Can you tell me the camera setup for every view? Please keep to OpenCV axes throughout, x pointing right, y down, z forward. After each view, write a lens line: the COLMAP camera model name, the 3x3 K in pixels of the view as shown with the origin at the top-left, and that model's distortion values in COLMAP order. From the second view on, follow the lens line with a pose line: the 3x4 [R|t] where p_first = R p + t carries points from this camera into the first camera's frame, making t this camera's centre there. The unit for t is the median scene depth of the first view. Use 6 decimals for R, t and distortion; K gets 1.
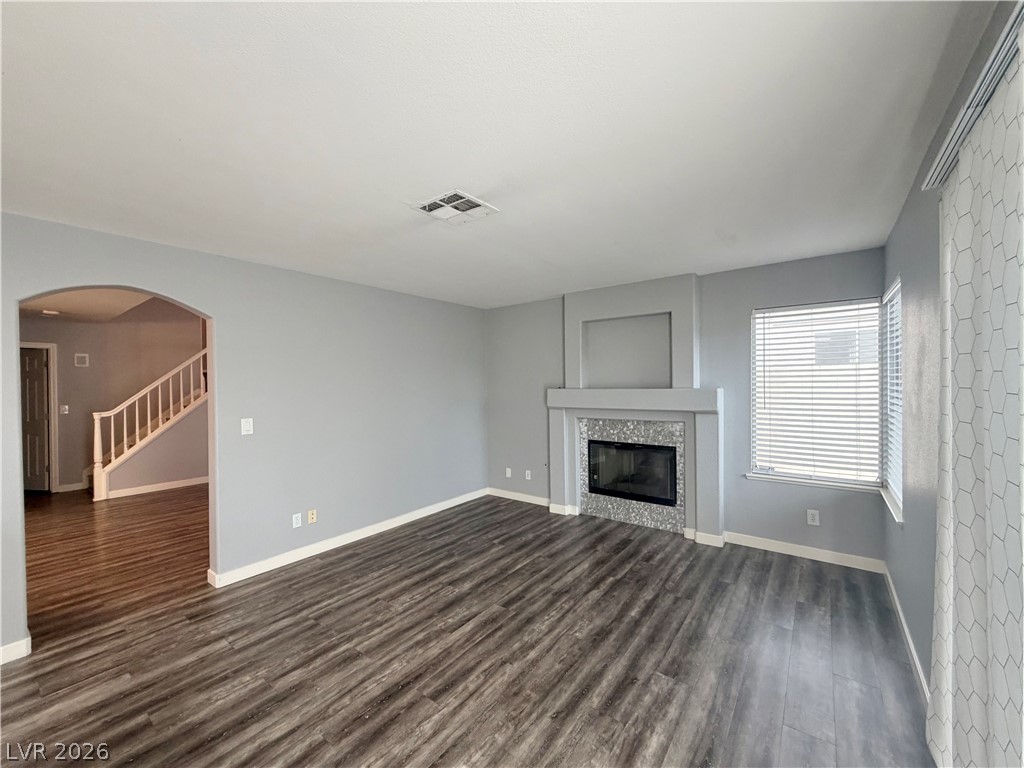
lens RADIAL K [[408.3, 0, 514.7], [0, 408.3, 385.4], [0, 0, 1]] dist [0.001528, -0.000075]
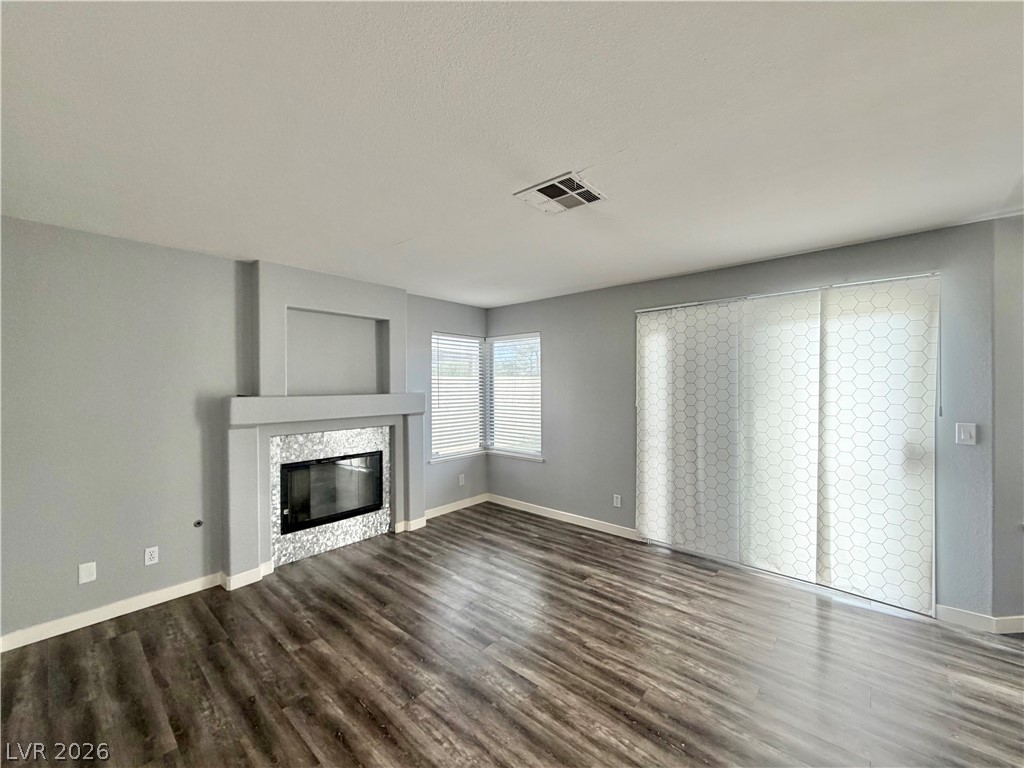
lens RADIAL K [[408.3, 0, 503.1], [0, 408.3, 387.2], [0, 0, 1]] dist [0.001528, -0.000075]
pose [[0.079851, 0.004374, 0.996797, -0.701178], [0.008688, 0.999949, -0.005084, -0.001917], [-0.996769, 0.009066, 0.079809, 0.701707]]
